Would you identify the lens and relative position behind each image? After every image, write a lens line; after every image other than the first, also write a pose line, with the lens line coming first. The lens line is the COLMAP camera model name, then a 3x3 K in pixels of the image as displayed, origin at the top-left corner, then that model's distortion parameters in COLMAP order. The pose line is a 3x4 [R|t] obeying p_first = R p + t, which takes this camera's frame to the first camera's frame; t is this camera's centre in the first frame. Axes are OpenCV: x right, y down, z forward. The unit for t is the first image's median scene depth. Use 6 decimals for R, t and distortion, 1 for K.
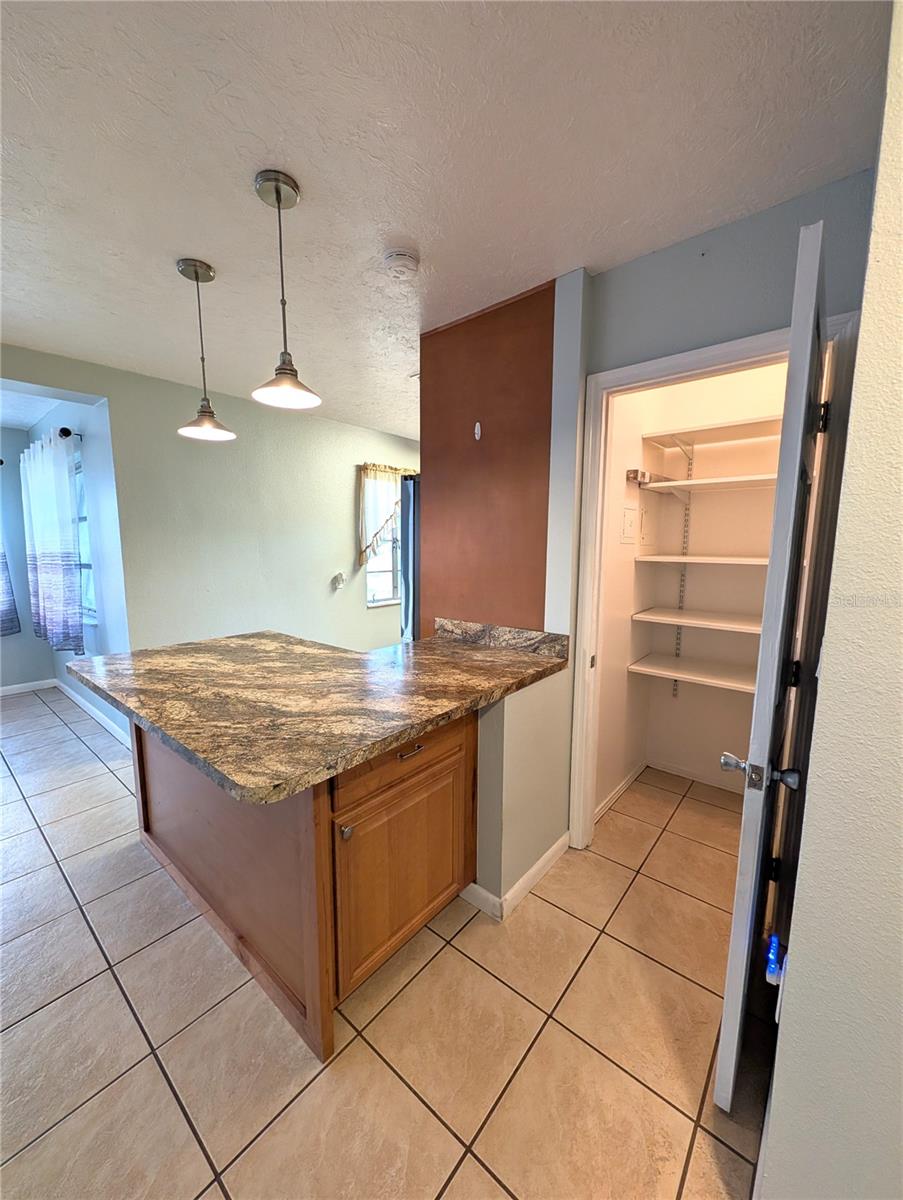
lens RADIAL K [[462.3, 0, 449.4], [0, 462.3, 596.7], [0, 0, 1]] dist [0.002725, -0.000111]
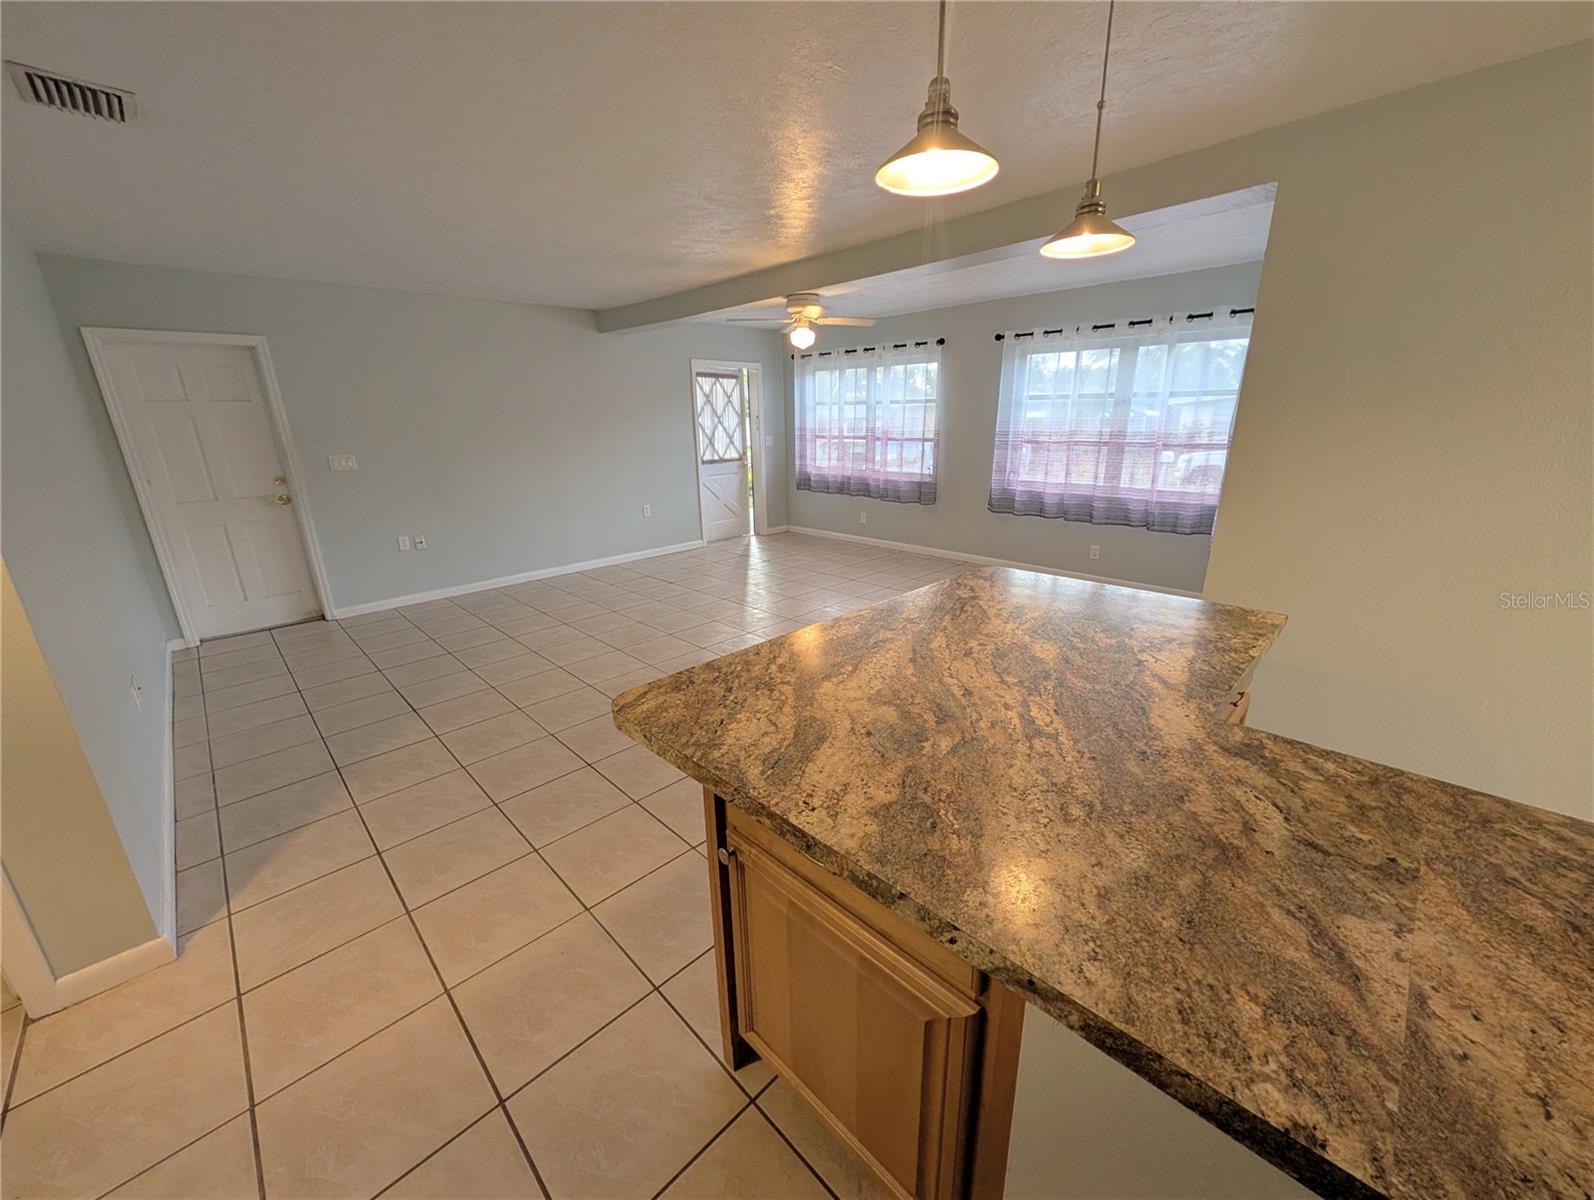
lens RADIAL K [[614.1, 0, 796.0], [0, 614.1, 600.0], [0, 0, 1]] dist [0.002725, -0.000111]
pose [[-0.093900, 0.285887, -0.953652, 0.417613], [-0.098788, 0.950481, 0.294664, -0.125779], [0.990668, 0.121878, -0.061008, 0.798984]]
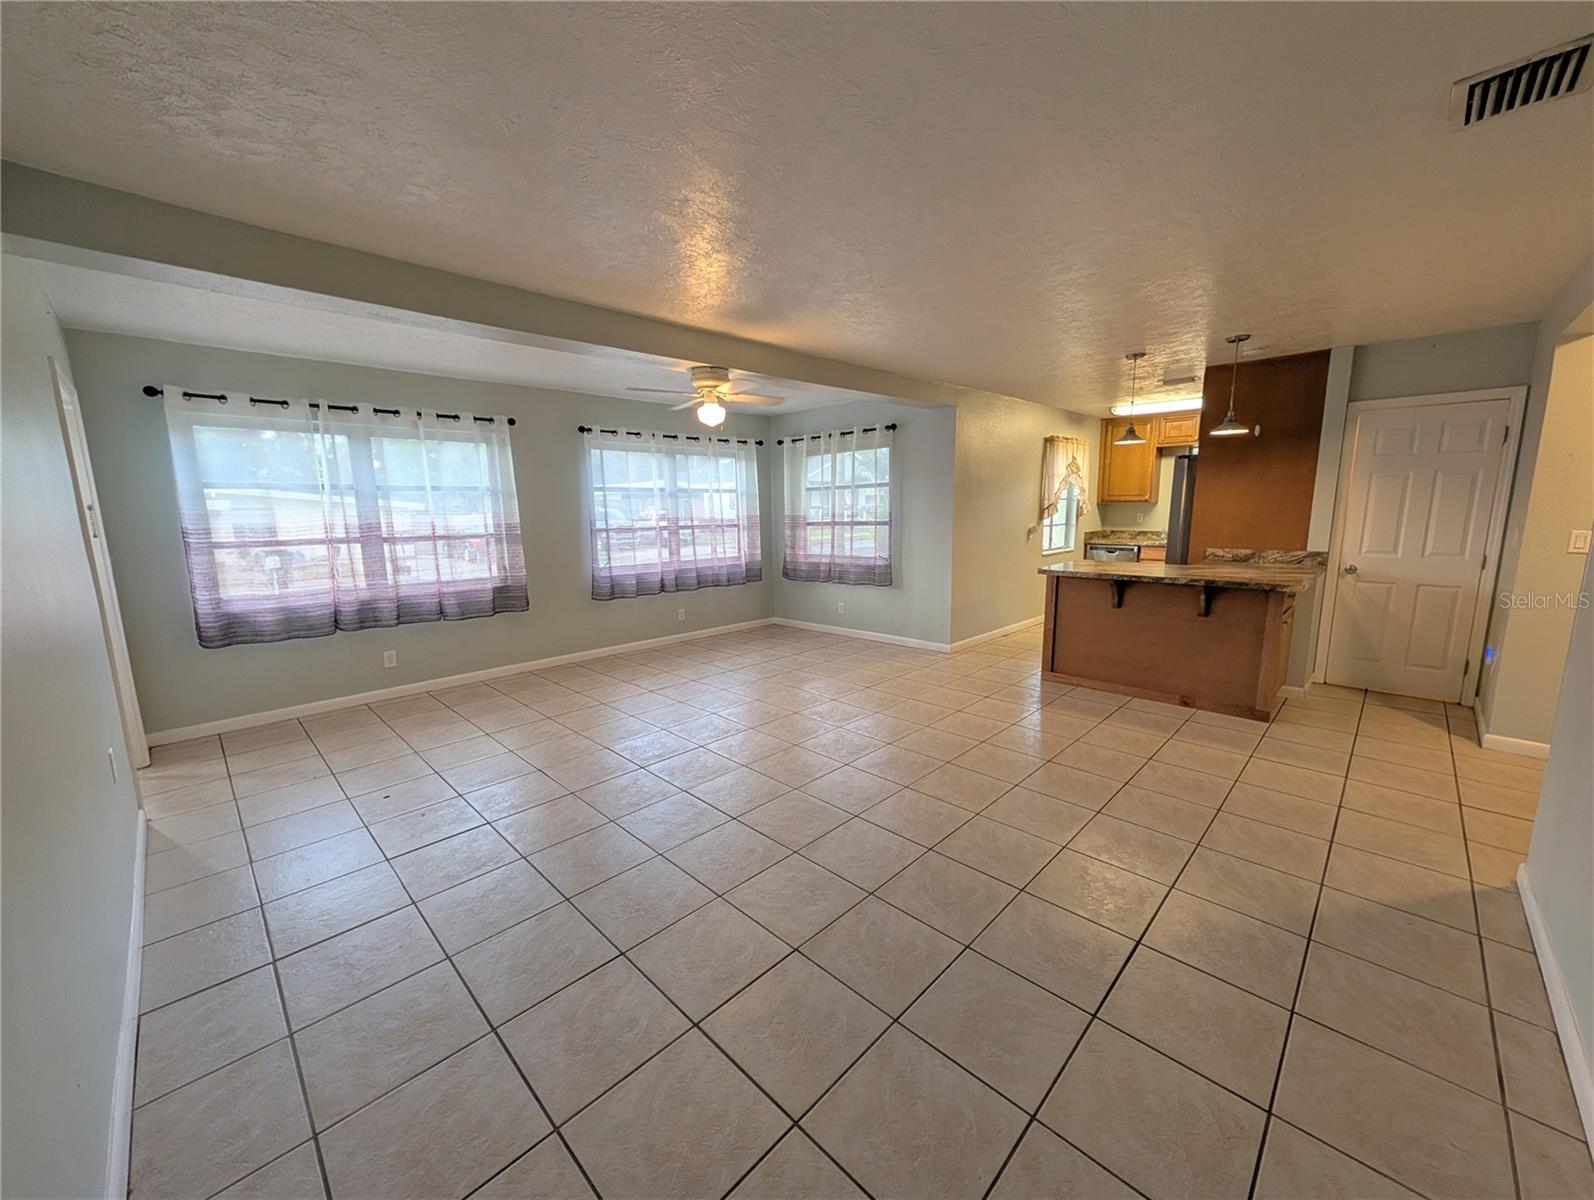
lens RADIAL K [[614.1, 0, 802.3], [0, 614.1, 605.2], [0, 0, 1]] dist [0.002725, -0.000111]
pose [[0.997633, -0.005439, -0.068541, -1.782782], [0.008827, 0.998748, 0.049231, 0.175910], [0.068188, -0.049720, 0.996433, -1.667097]]
